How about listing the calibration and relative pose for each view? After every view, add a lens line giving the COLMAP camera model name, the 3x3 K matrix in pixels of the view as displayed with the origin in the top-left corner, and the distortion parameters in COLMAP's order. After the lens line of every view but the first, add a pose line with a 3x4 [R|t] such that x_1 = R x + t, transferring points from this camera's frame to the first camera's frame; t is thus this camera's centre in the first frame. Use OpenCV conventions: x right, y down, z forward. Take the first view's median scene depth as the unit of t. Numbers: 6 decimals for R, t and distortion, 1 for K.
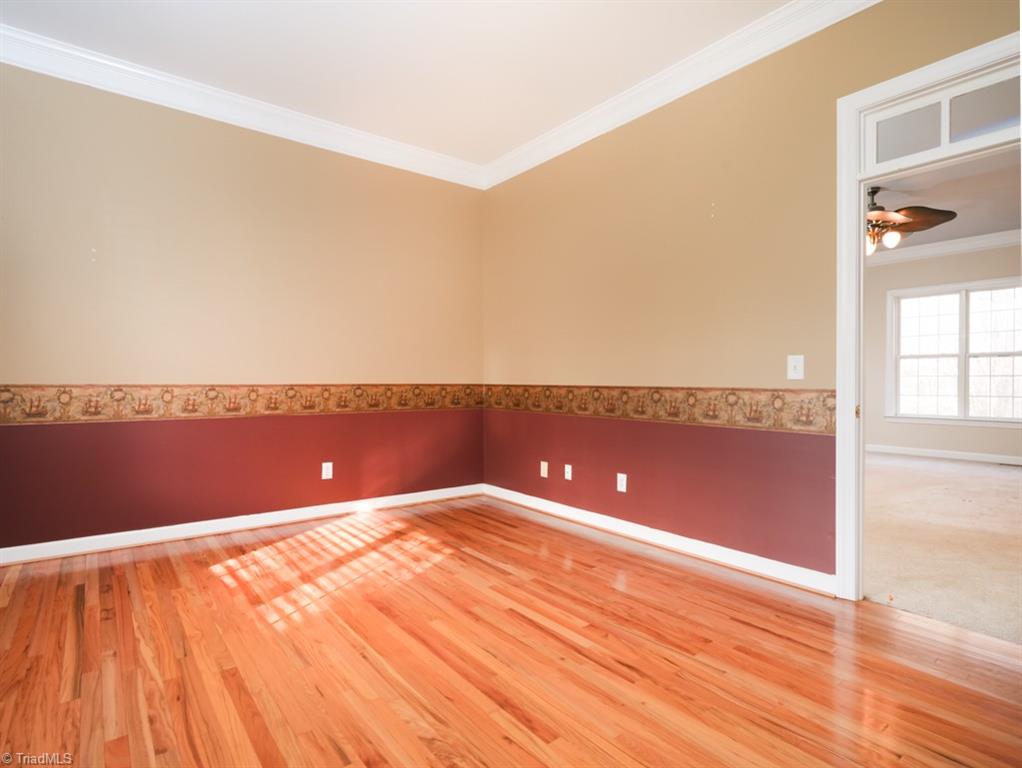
lens RADIAL K [[537.5, 0, 511.0], [0, 537.5, 384.0], [0, 0, 1]] dist [-0.002352, -0.000905]
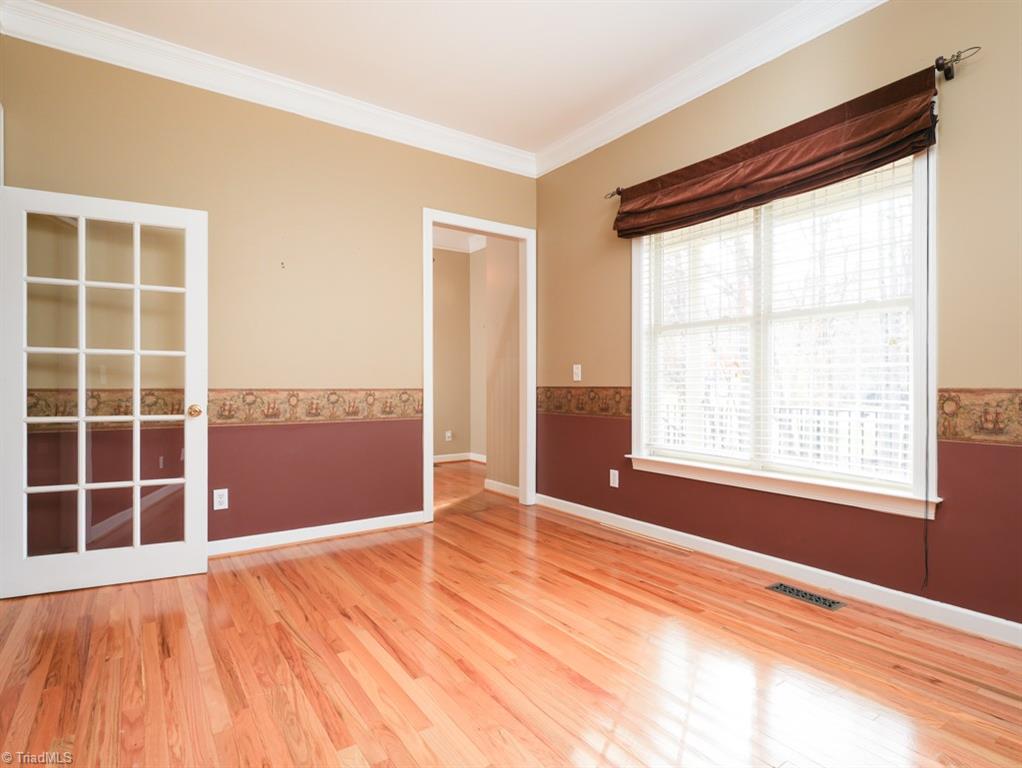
lens RADIAL K [[537.5, 0, 511.0], [0, 537.5, 384.0], [0, 0, 1]] dist [-0.002352, -0.000905]
pose [[-0.998441, -0.001681, 0.055789, -0.219410], [-0.001456, 0.999991, 0.004079, -0.009712], [-0.055795, 0.003992, -0.998434, 2.131811]]
